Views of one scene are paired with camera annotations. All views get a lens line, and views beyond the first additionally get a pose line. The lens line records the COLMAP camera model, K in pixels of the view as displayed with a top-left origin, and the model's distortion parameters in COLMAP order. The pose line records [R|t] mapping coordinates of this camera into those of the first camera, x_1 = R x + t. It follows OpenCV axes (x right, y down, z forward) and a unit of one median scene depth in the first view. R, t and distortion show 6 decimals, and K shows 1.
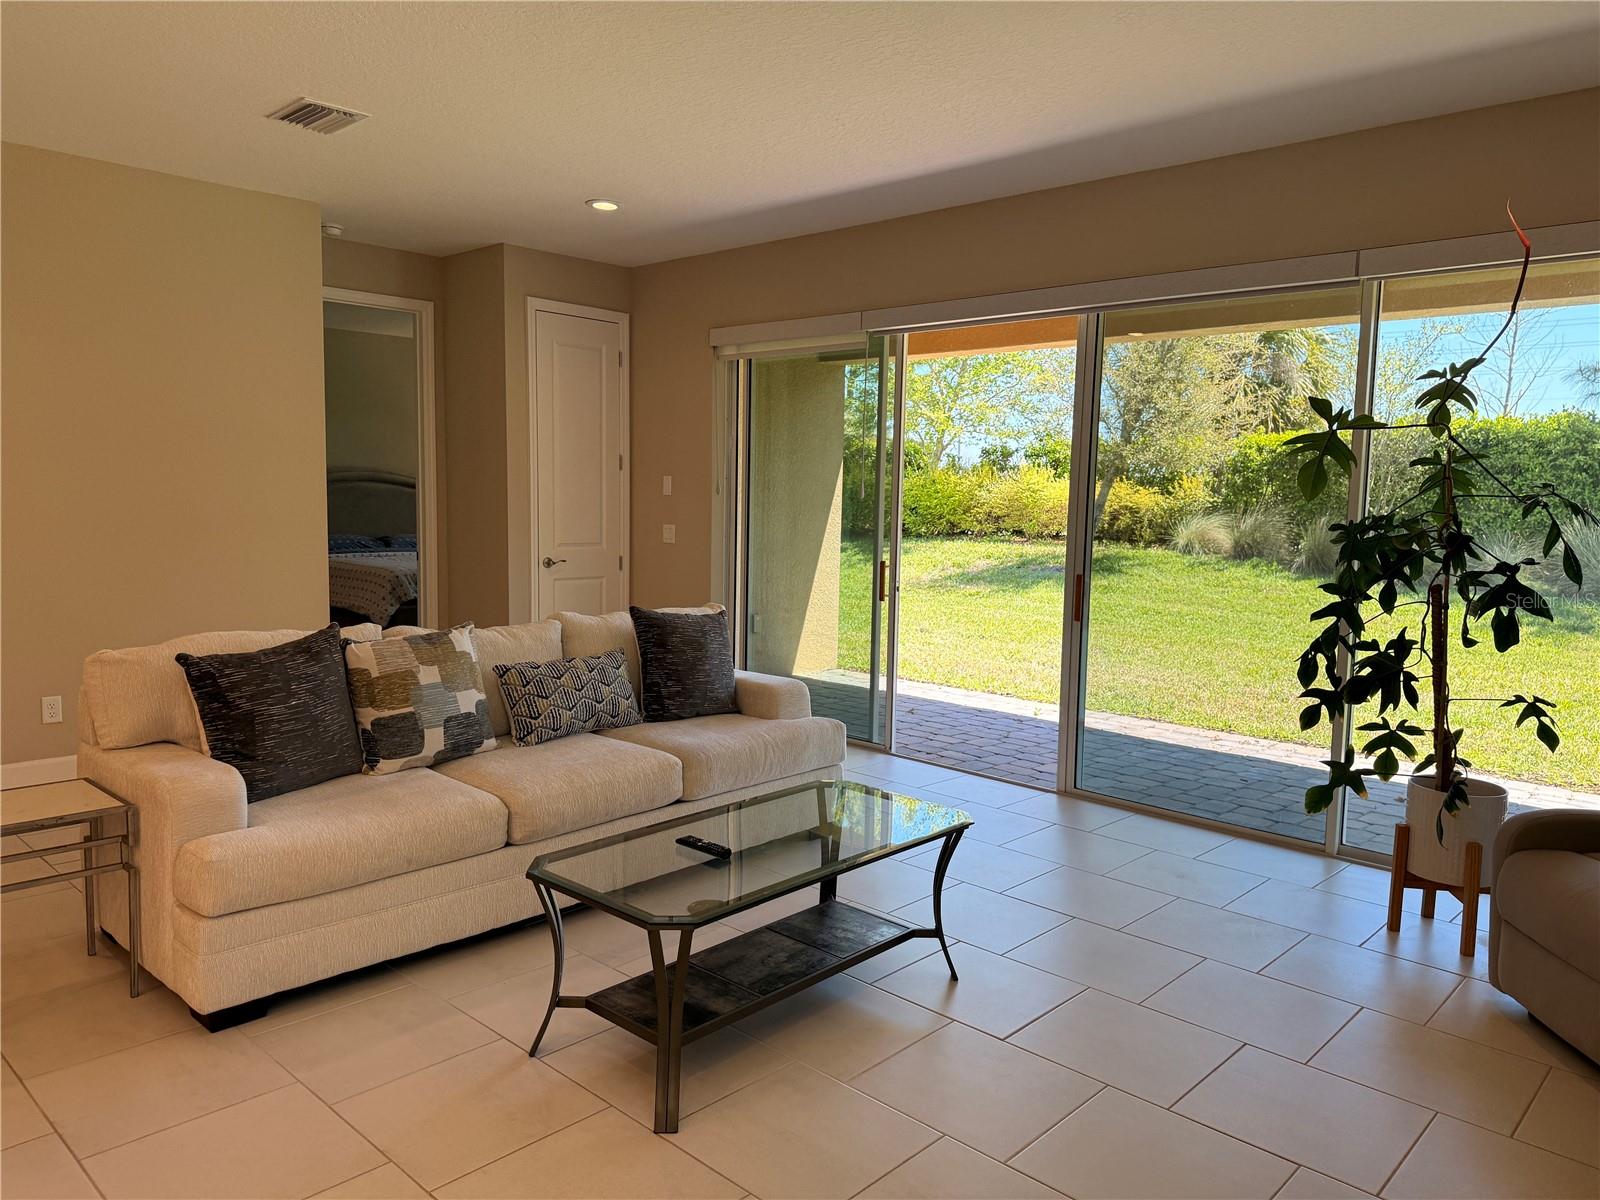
lens RADIAL K [[1121.7, 0, 810.3], [0, 1121.7, 603.9], [0, 0, 1]] dist [0.049711, -0.031159]
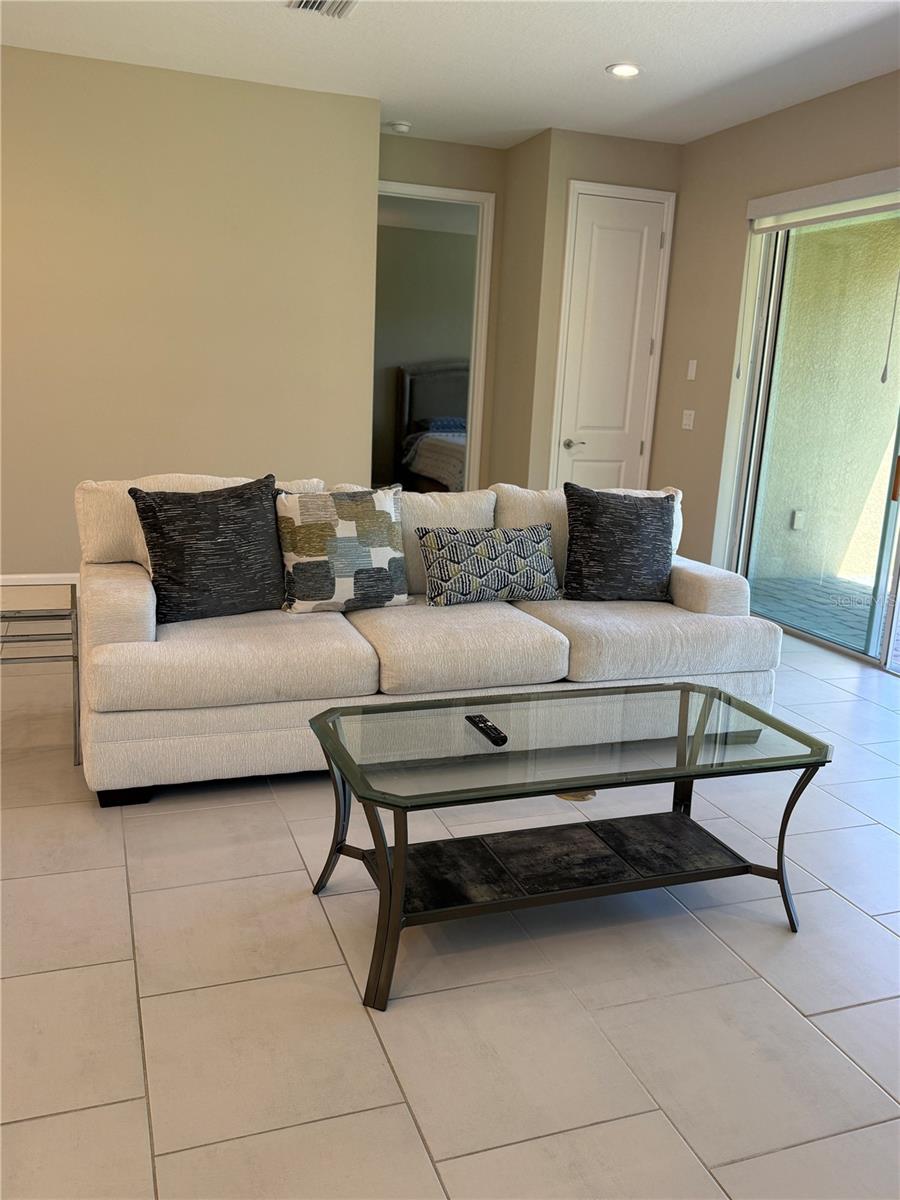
lens RADIAL K [[990.8, 0, 450.5], [0, 990.8, 592.9], [0, 0, 1]] dist [0.085722, -0.033175]
pose [[0.888815, 0.119199, -0.442492, 0.183049], [-0.075280, 0.990440, 0.115594, 0.005616], [0.452040, -0.069430, 0.889291, 0.190755]]
